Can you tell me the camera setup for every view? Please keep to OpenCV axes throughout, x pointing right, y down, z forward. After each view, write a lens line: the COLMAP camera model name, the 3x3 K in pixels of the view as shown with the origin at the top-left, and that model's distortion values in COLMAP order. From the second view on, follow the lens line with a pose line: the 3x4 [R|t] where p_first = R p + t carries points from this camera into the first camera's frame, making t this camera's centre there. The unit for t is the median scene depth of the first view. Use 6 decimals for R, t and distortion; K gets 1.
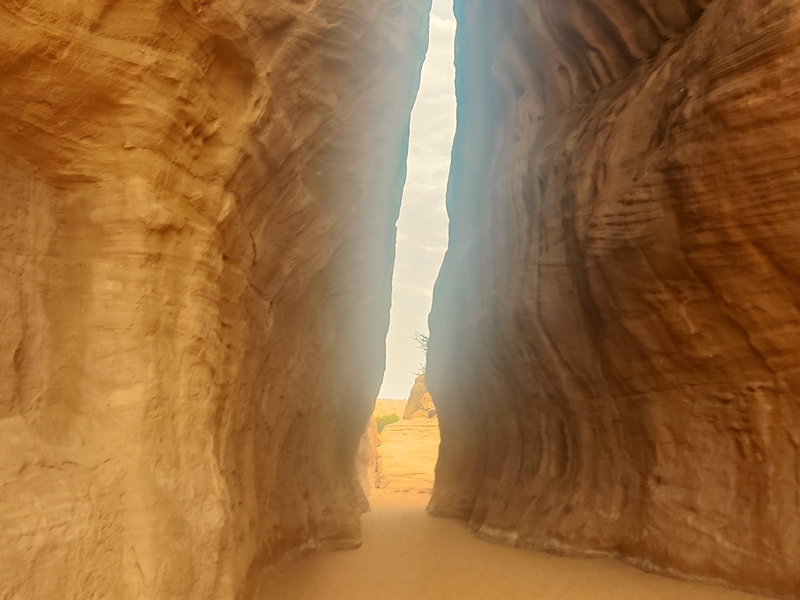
lens RADIAL K [[817.6, 0, 379.9], [0, 817.6, 290.9], [0, 0, 1]] dist [0.005854, 0.000000]
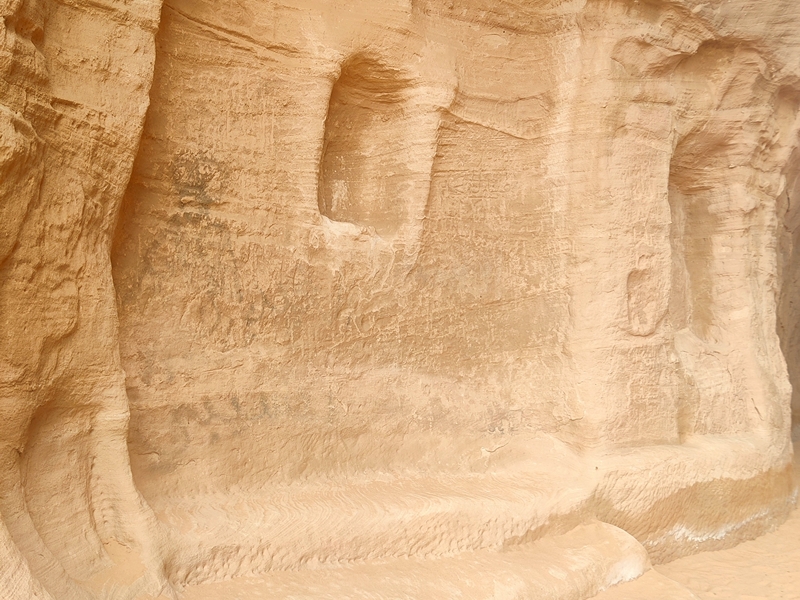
lens RADIAL K [[817.6, 0, 418.4], [0, 817.6, 311.6], [0, 0, 1]] dist [0.005854, 0.000000]
pose [[0.885731, -0.035520, -0.462837, -0.093325], [0.104274, 0.986811, 0.123818, -0.132889], [0.452335, -0.157932, 0.877753, -0.676201]]
